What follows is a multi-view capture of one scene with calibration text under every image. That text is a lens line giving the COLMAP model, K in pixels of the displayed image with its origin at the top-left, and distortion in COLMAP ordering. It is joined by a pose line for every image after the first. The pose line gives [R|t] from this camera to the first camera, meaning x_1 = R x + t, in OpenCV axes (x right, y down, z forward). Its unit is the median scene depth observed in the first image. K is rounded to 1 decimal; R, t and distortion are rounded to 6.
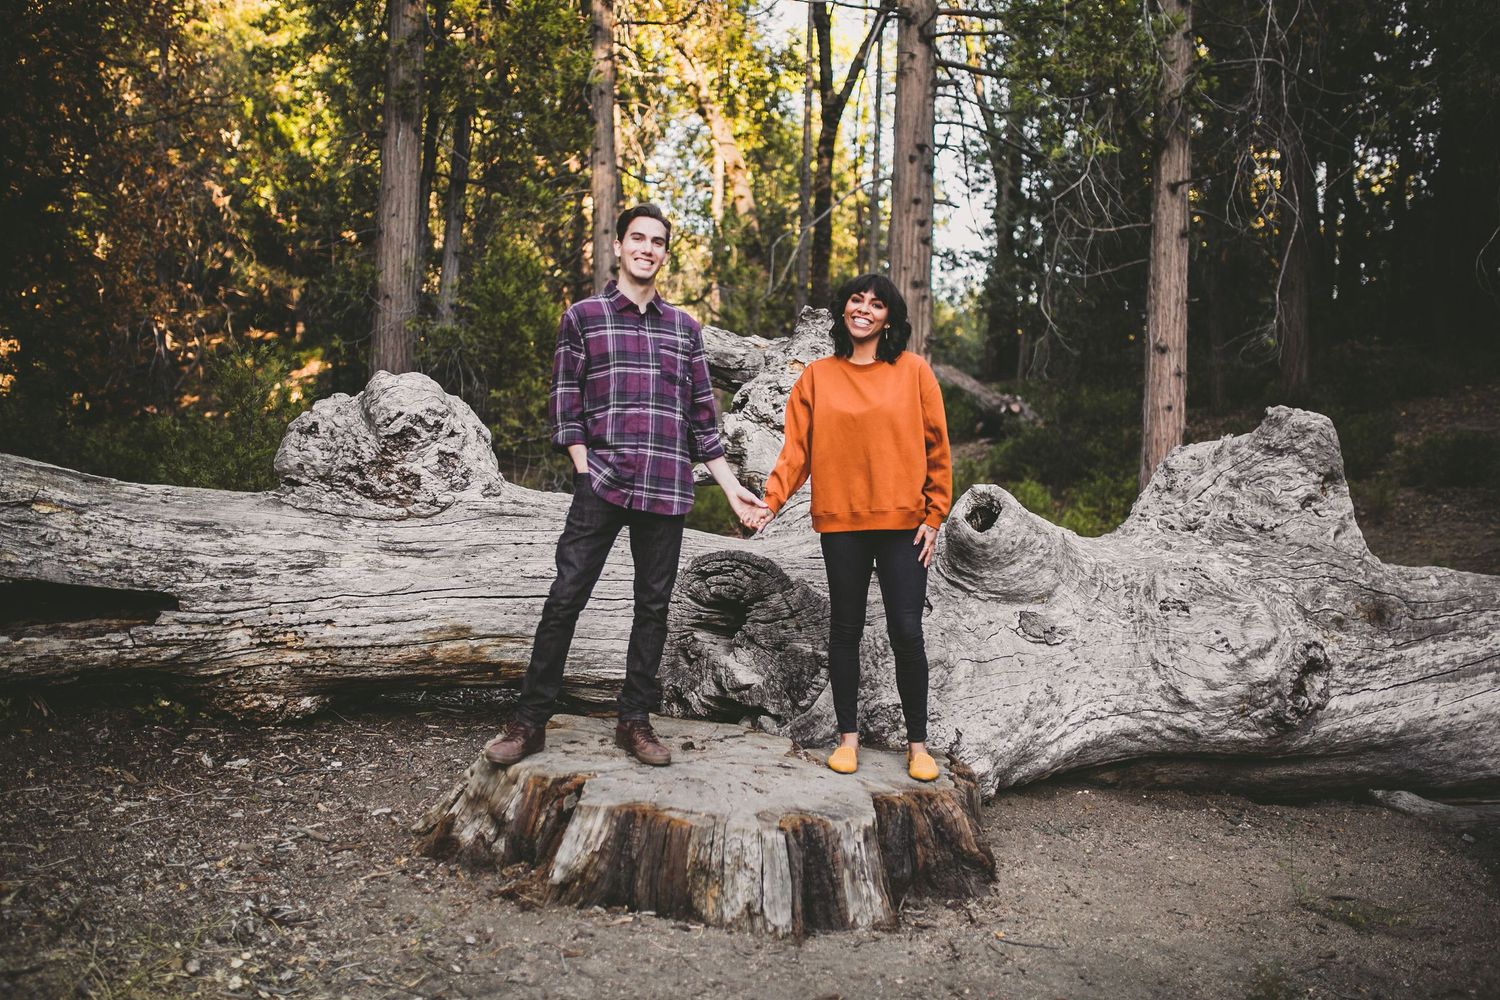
lens RADIAL K [[1426.5, 0, 750.0], [0, 1426.5, 500.0], [0, 0, 1]] dist [-0.069914, 0.108577]
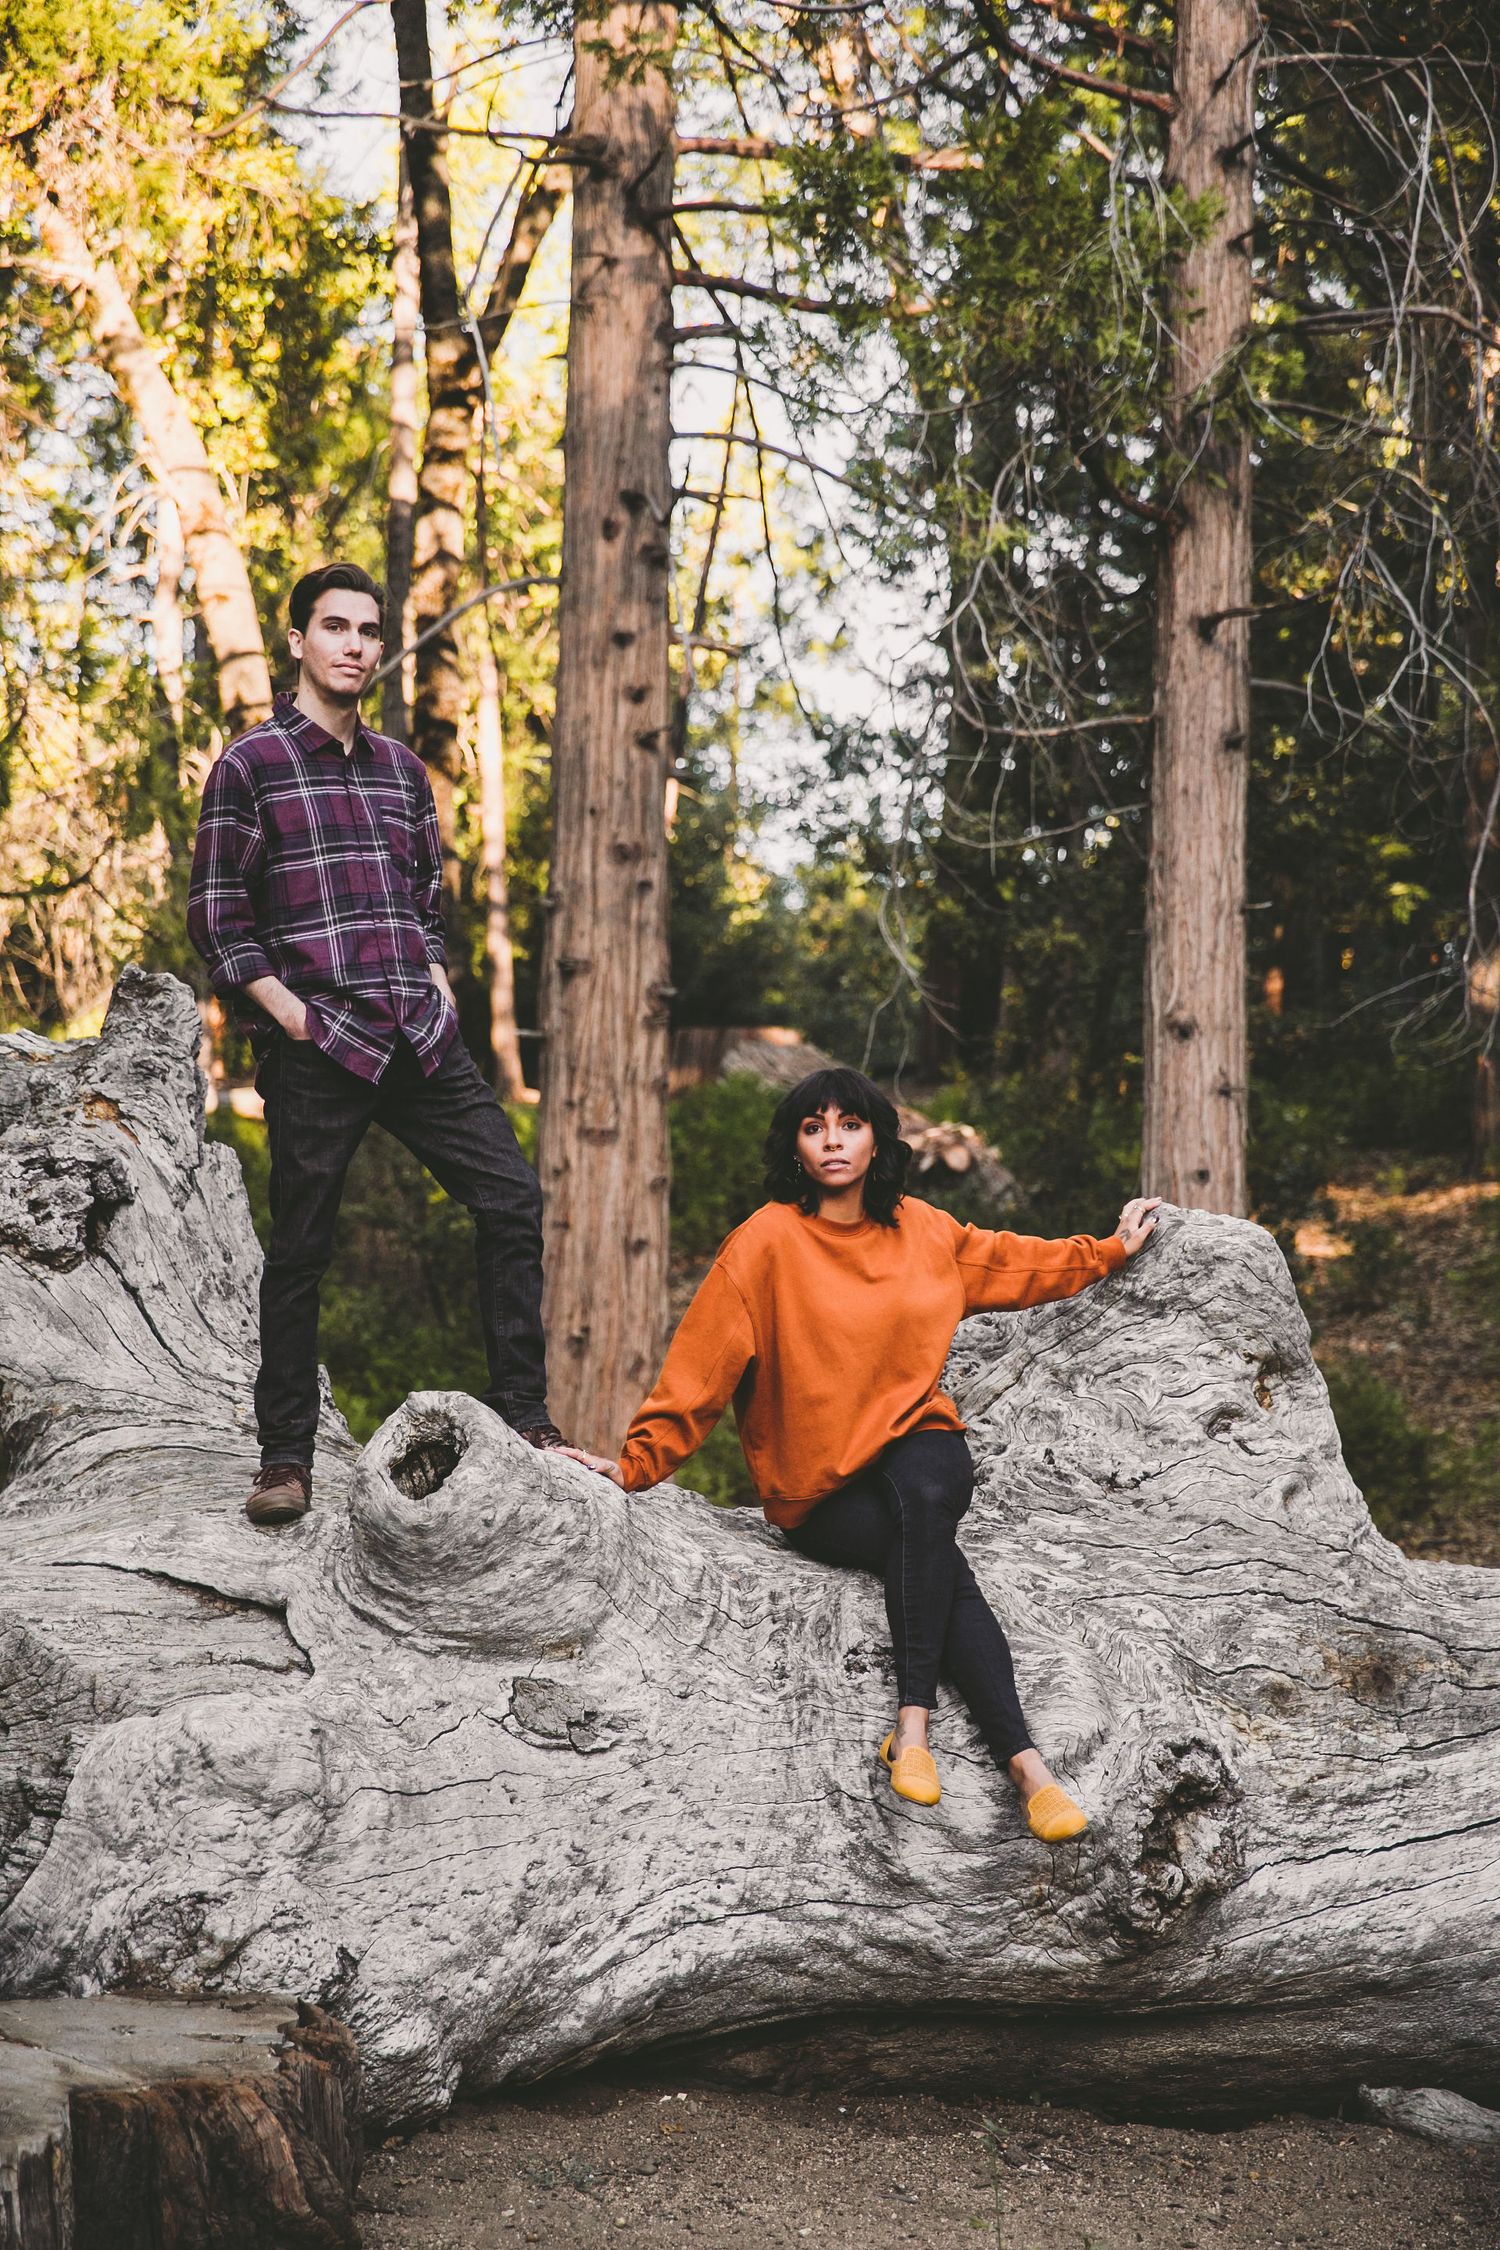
lens RADIAL K [[4007.5, 0, 750.0], [0, 4007.5, 1125.0], [0, 0, 1]] dist [0.146576, 0.349255]
pose [[0.995214, -0.002778, 0.097682, 0.135997], [0.009495, 0.997616, -0.068357, -0.007054], [-0.097259, 0.068957, 0.992867, -0.256017]]
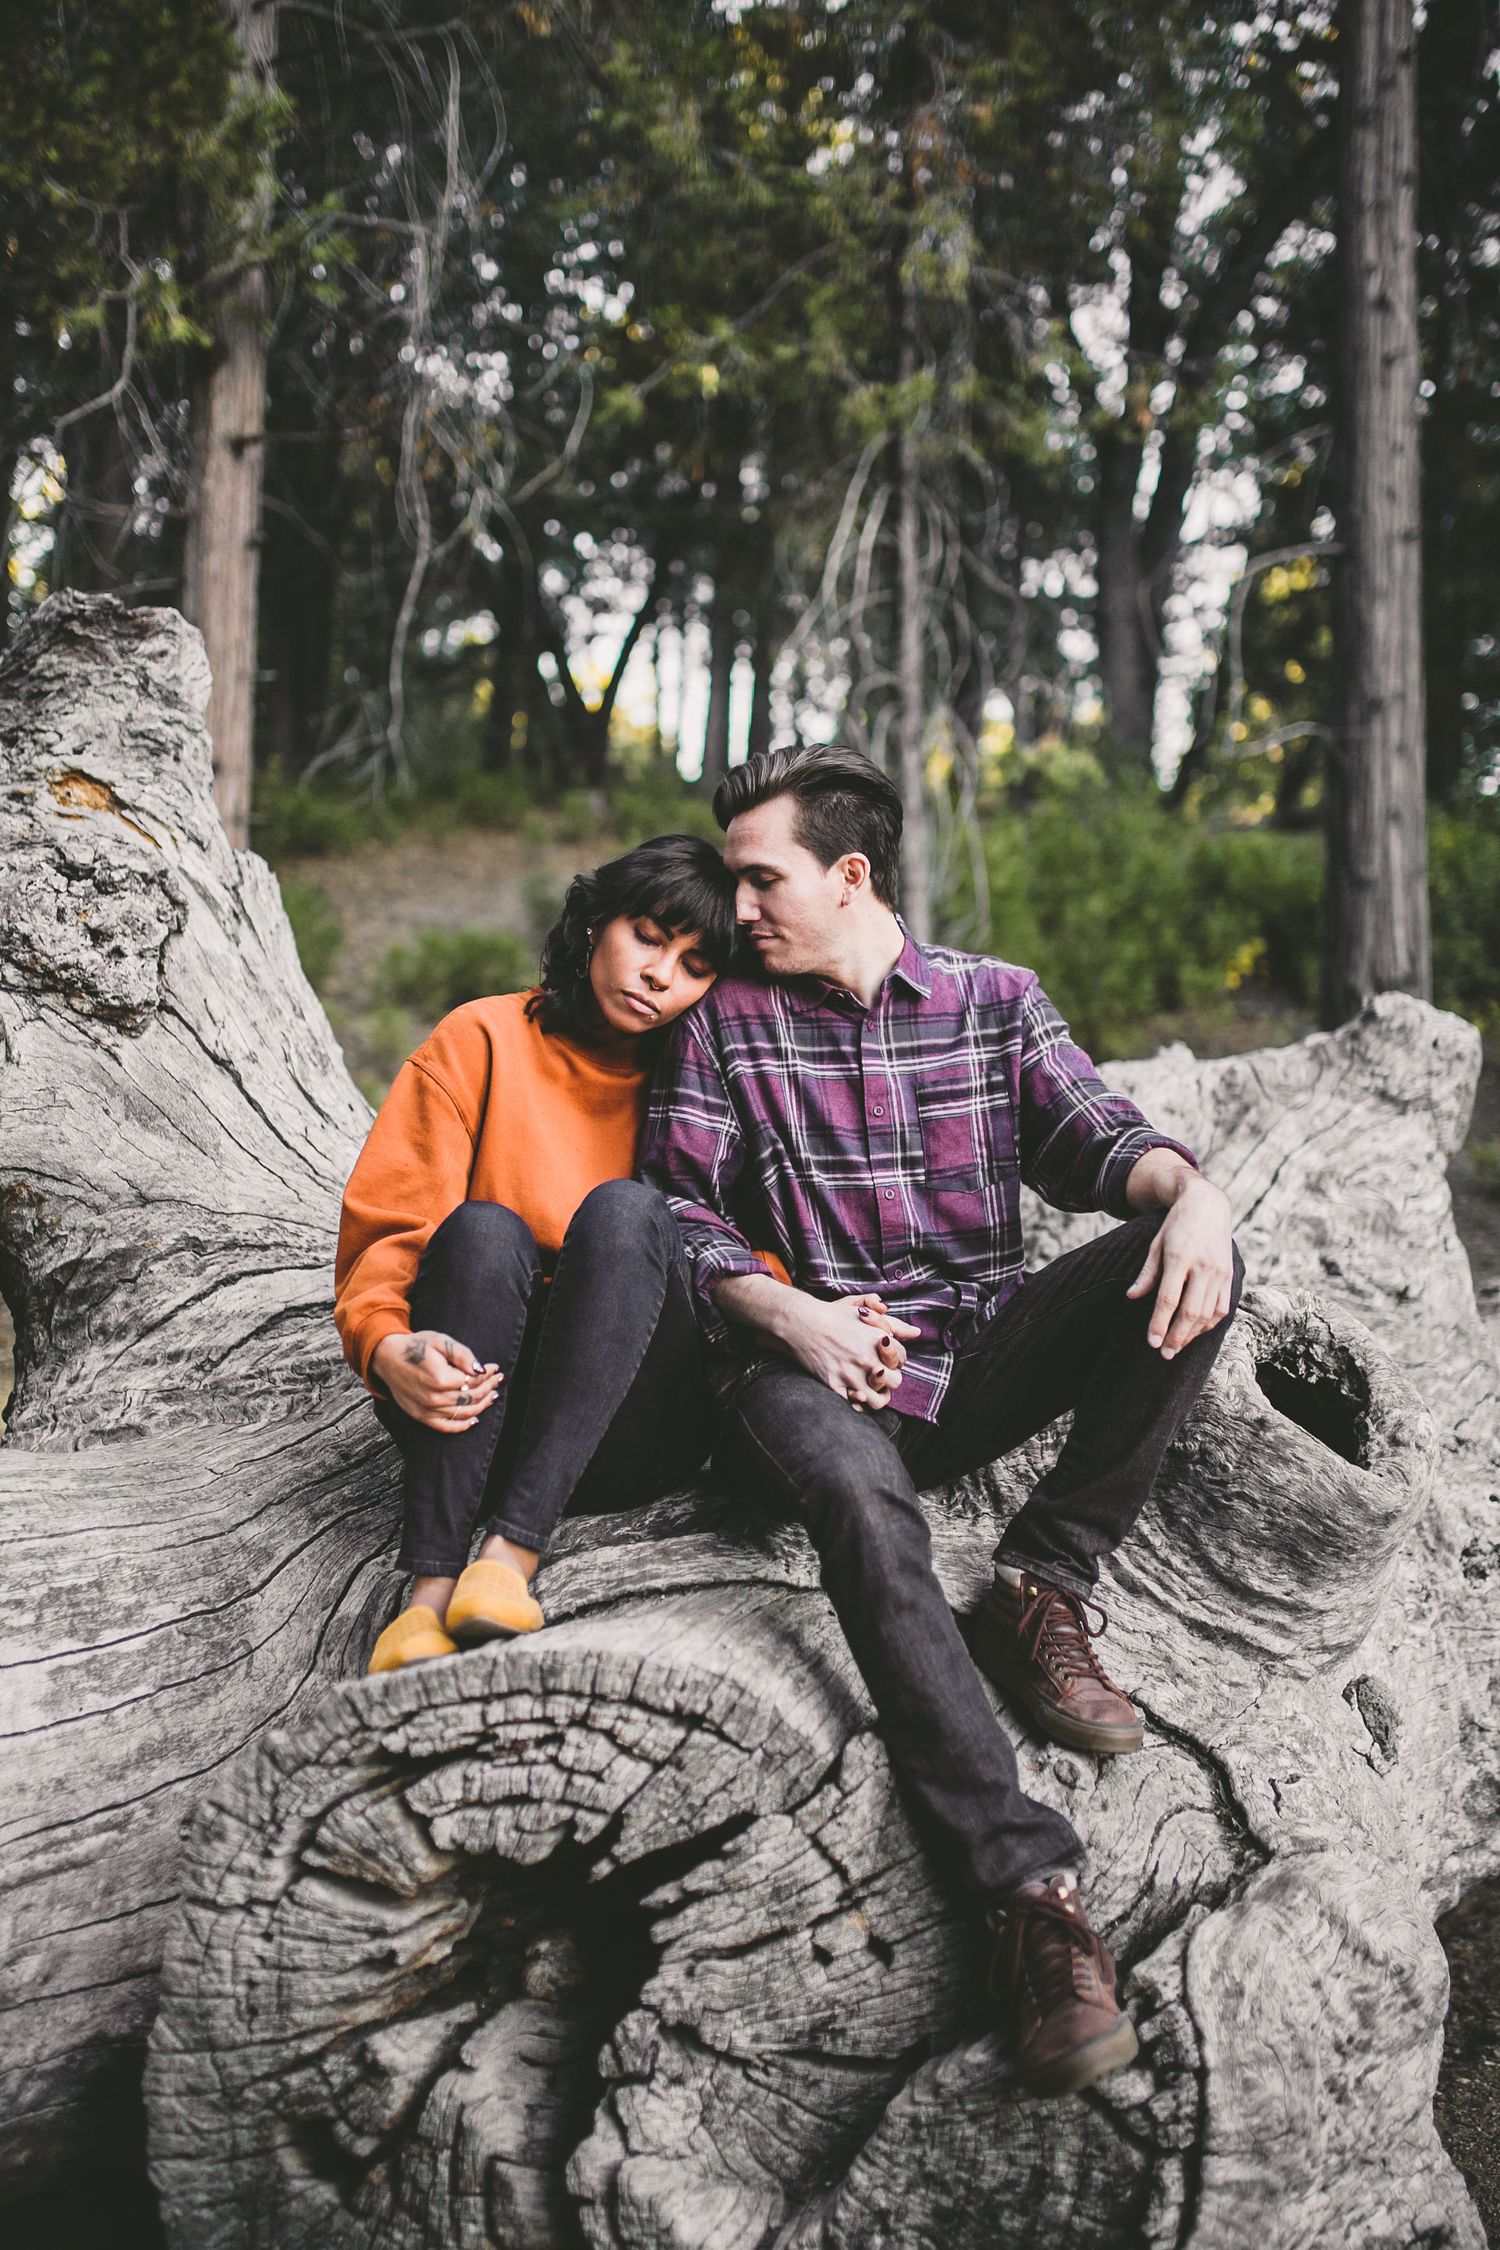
lens RADIAL K [[2139.8, 0, 750.0], [0, 2139.8, 1125.0], [0, 0, 1]] dist [-0.069914, 0.108577]
pose [[0.724964, -0.028266, 0.688206, -0.217464], [-0.018833, 0.997971, 0.060827, -0.068554], [-0.688529, -0.057058, 0.722961, 0.733907]]
